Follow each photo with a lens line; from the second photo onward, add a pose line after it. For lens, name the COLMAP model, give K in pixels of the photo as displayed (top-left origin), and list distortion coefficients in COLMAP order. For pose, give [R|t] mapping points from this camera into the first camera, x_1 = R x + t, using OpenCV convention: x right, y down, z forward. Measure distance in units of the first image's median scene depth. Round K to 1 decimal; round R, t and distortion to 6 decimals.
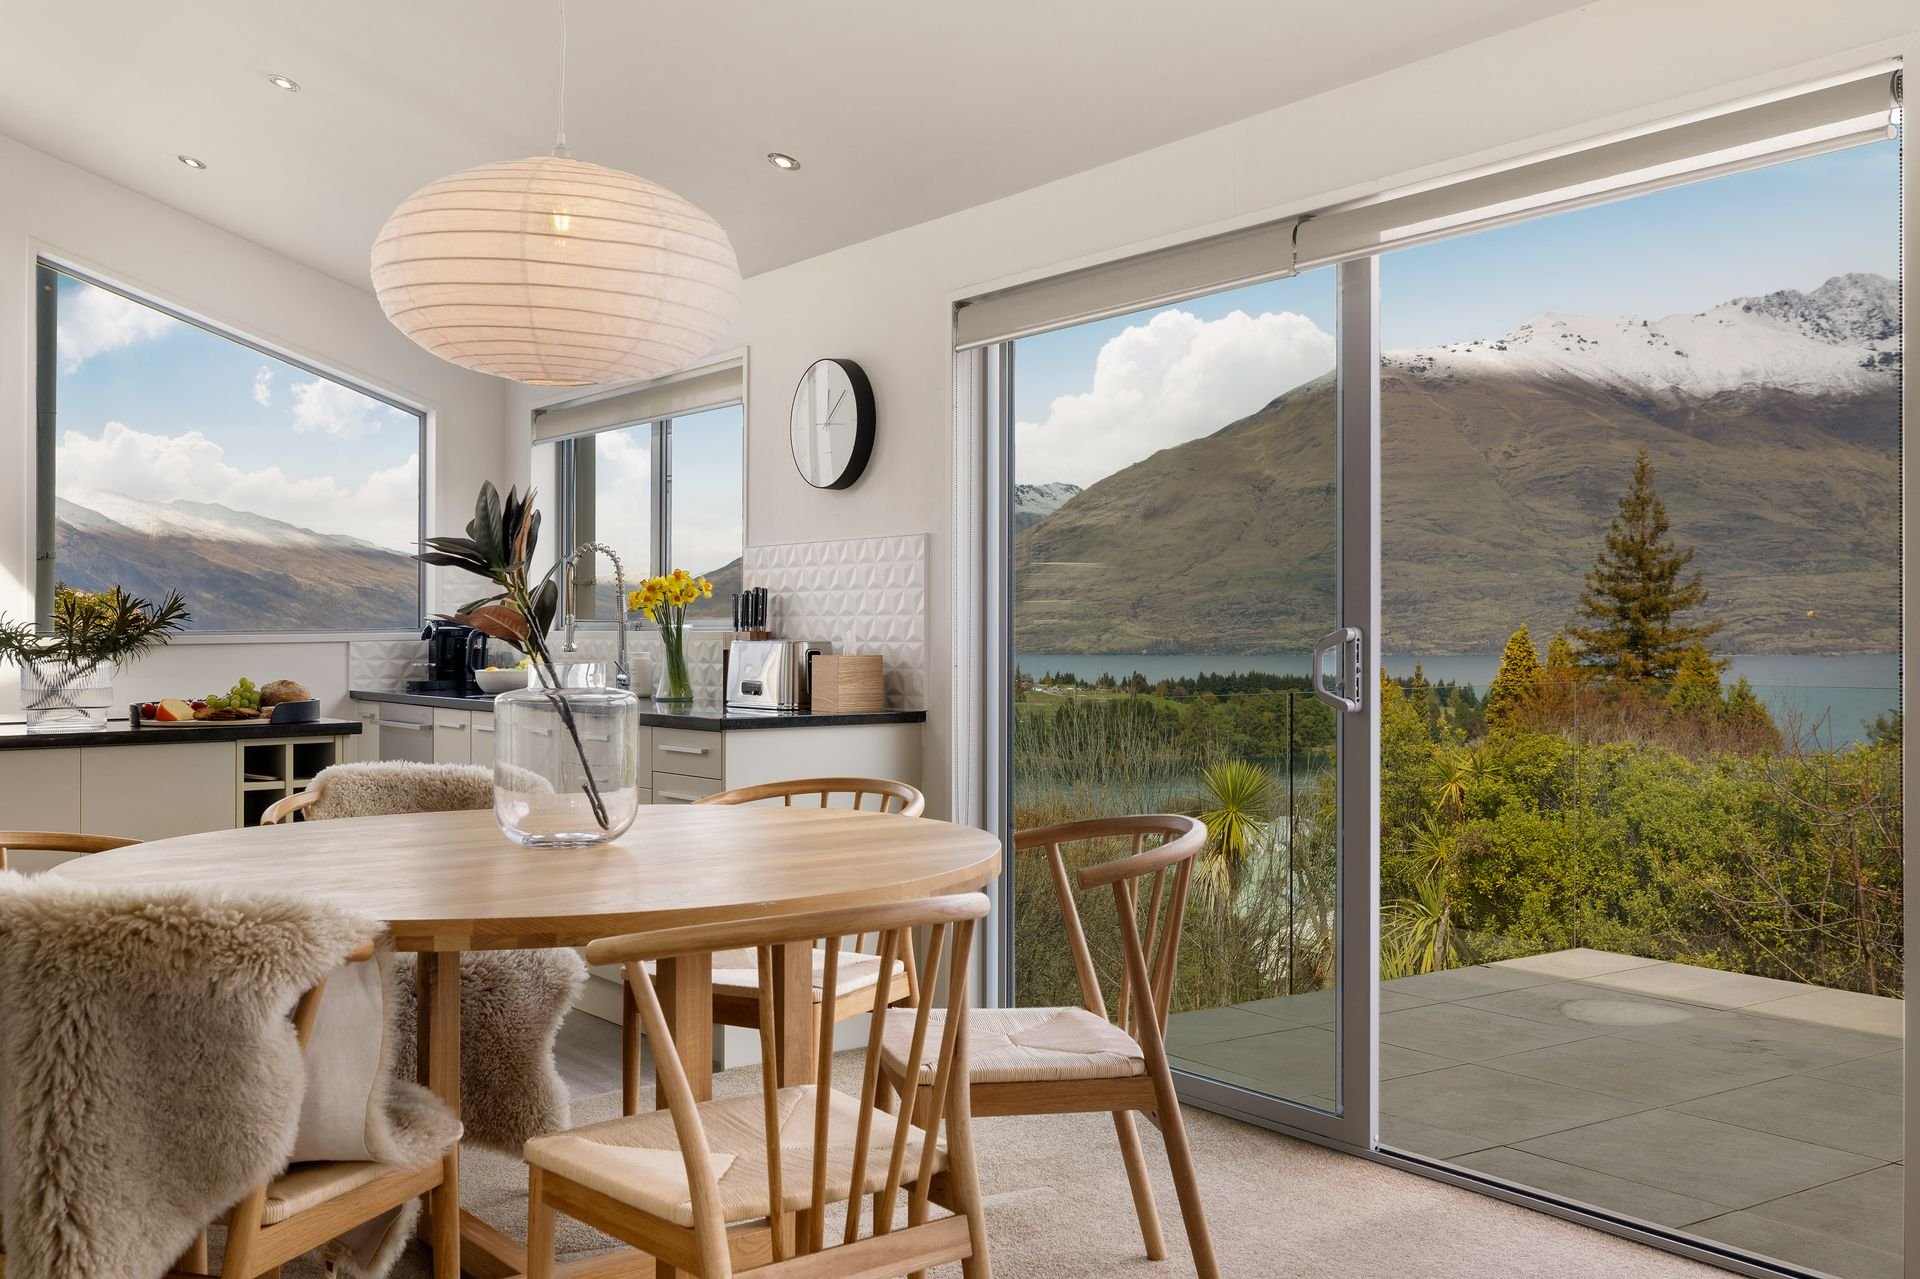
lens RADIAL K [[1903.2, 0, 960.0], [0, 1903.2, 639.5], [0, 0, 1]] dist [0.000183, -0.014475]
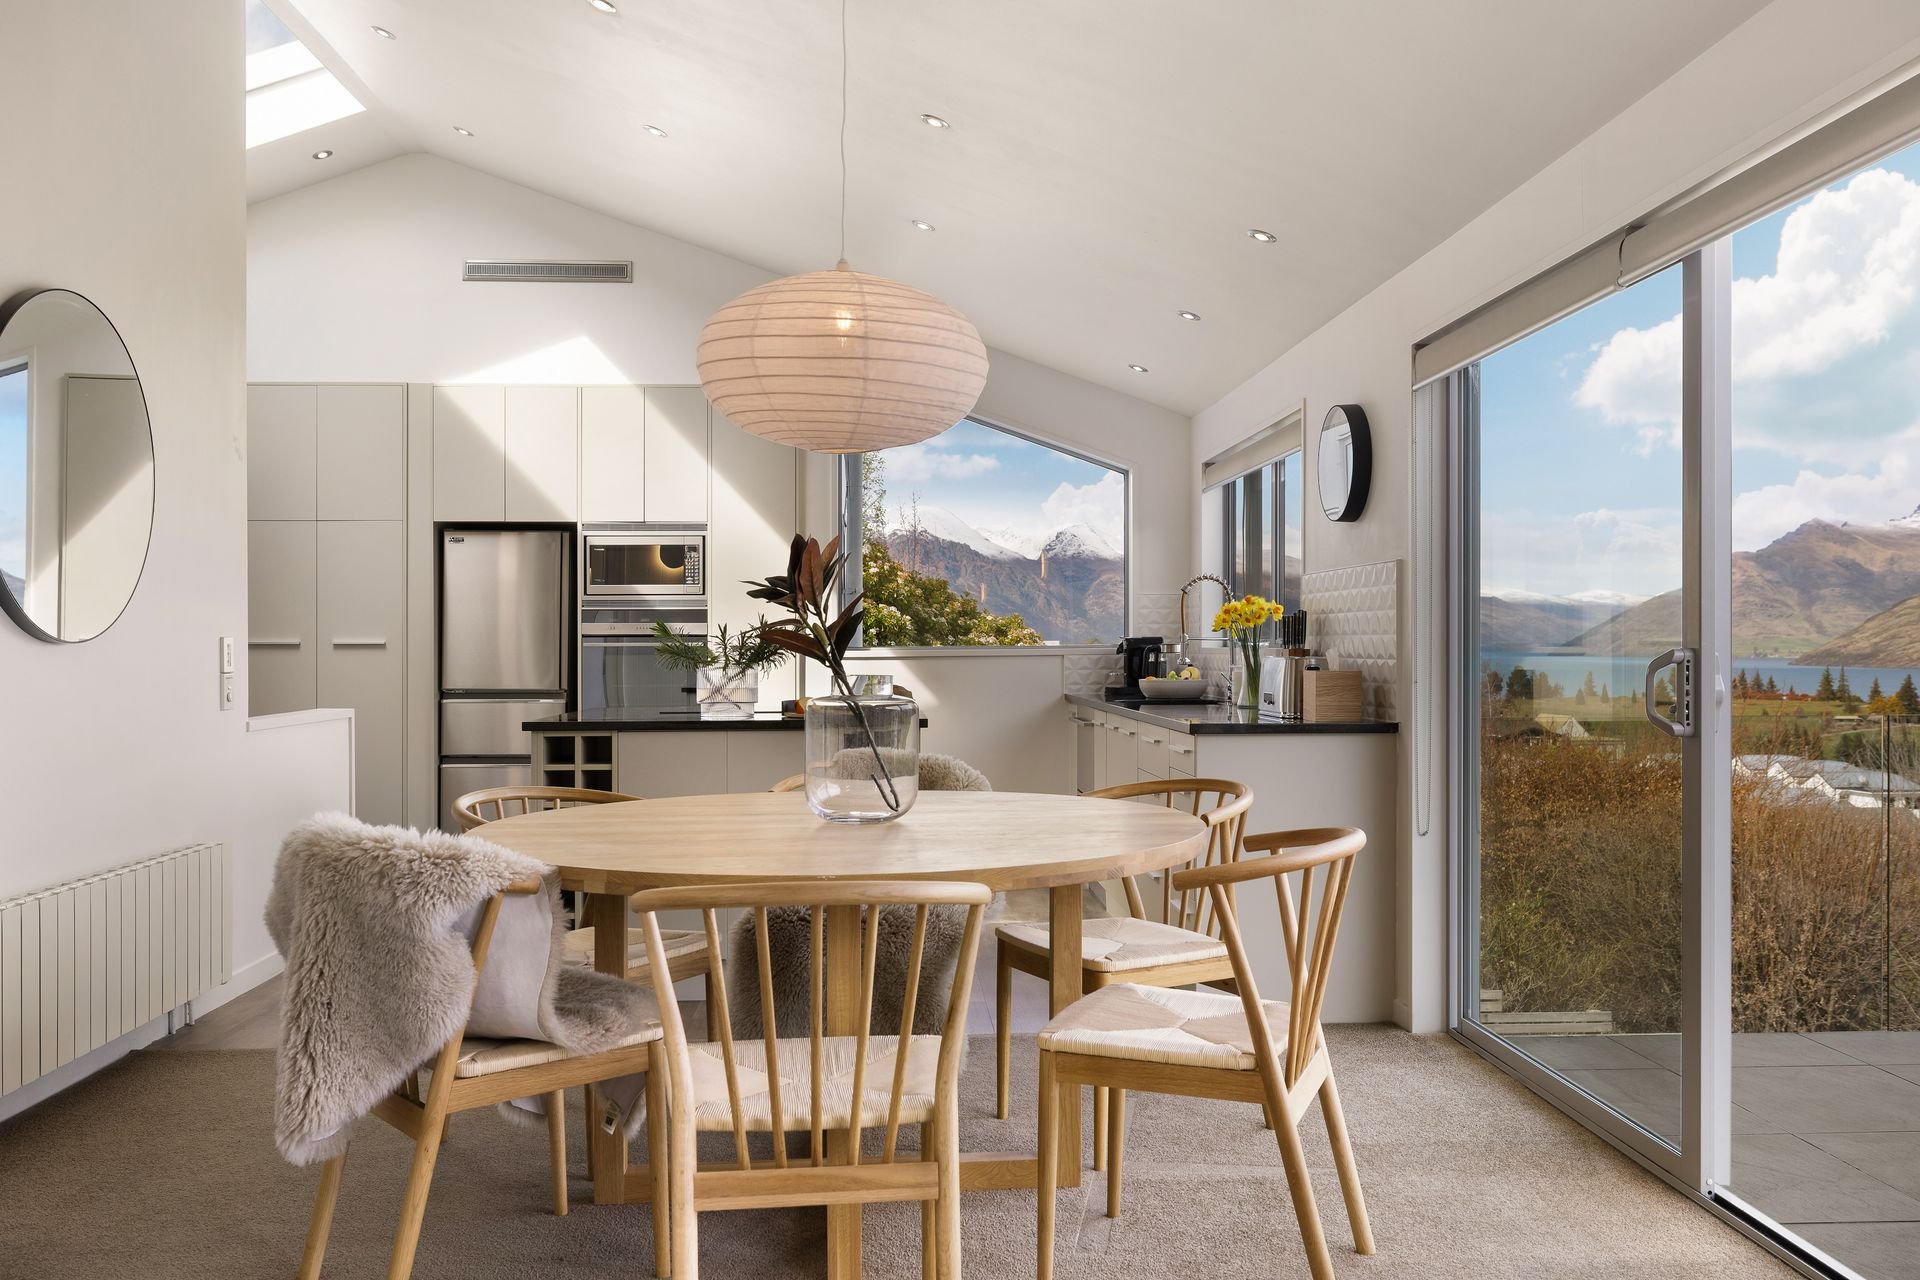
lens RADIAL K [[1591.5, 0, 957.0], [0, 1591.5, 655.5], [0, 0, 1]] dist [-0.004345, -0.001458]
pose [[0.848409, 0.006540, -0.529301, 0.312299], [-0.005710, 0.999979, 0.003202, -0.003050], [0.529311, 0.000305, 0.848428, 0.117663]]
